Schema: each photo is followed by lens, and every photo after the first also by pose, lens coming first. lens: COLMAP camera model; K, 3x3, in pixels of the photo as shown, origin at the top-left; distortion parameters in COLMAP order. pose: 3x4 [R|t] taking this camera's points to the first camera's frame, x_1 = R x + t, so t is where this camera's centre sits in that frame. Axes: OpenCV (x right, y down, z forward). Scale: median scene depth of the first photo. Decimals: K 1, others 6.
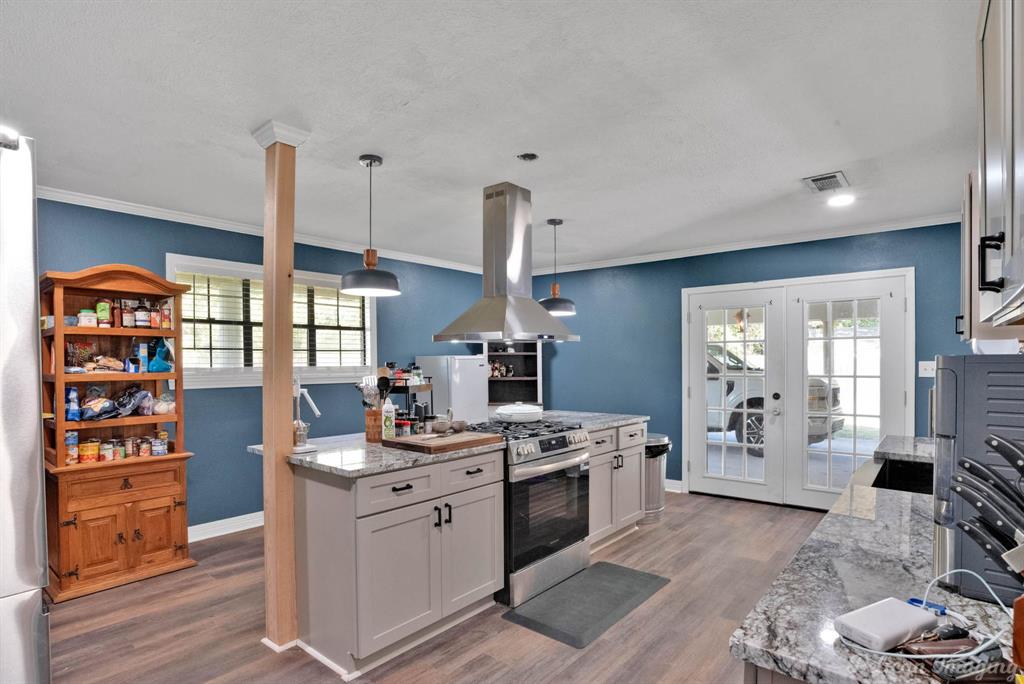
lens RADIAL K [[525.0, 0, 513.7], [0, 525.0, 350.1], [0, 0, 1]] dist [-0.045009, 0.015163]
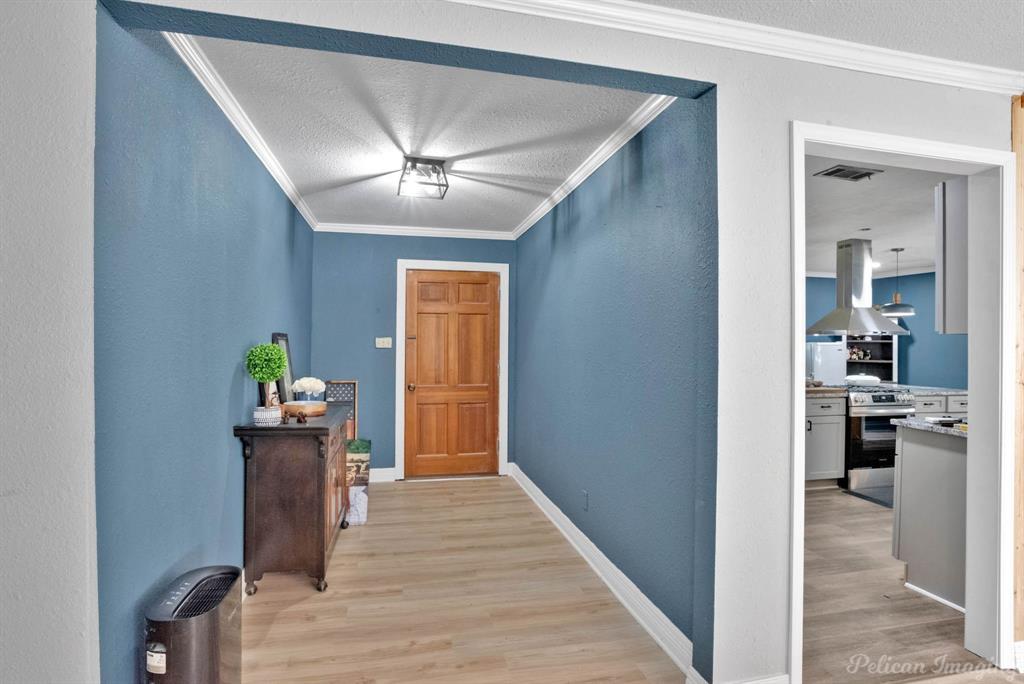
lens RADIAL K [[525.0, 0, 512.2], [0, 525.0, 342.8], [0, 0, 1]] dist [-0.045009, 0.015163]
pose [[0.792891, 0.015918, -0.609155, 0.108338], [-0.004769, 0.999790, 0.019919, -0.016121], [0.609344, -0.012889, 0.792801, -0.784038]]
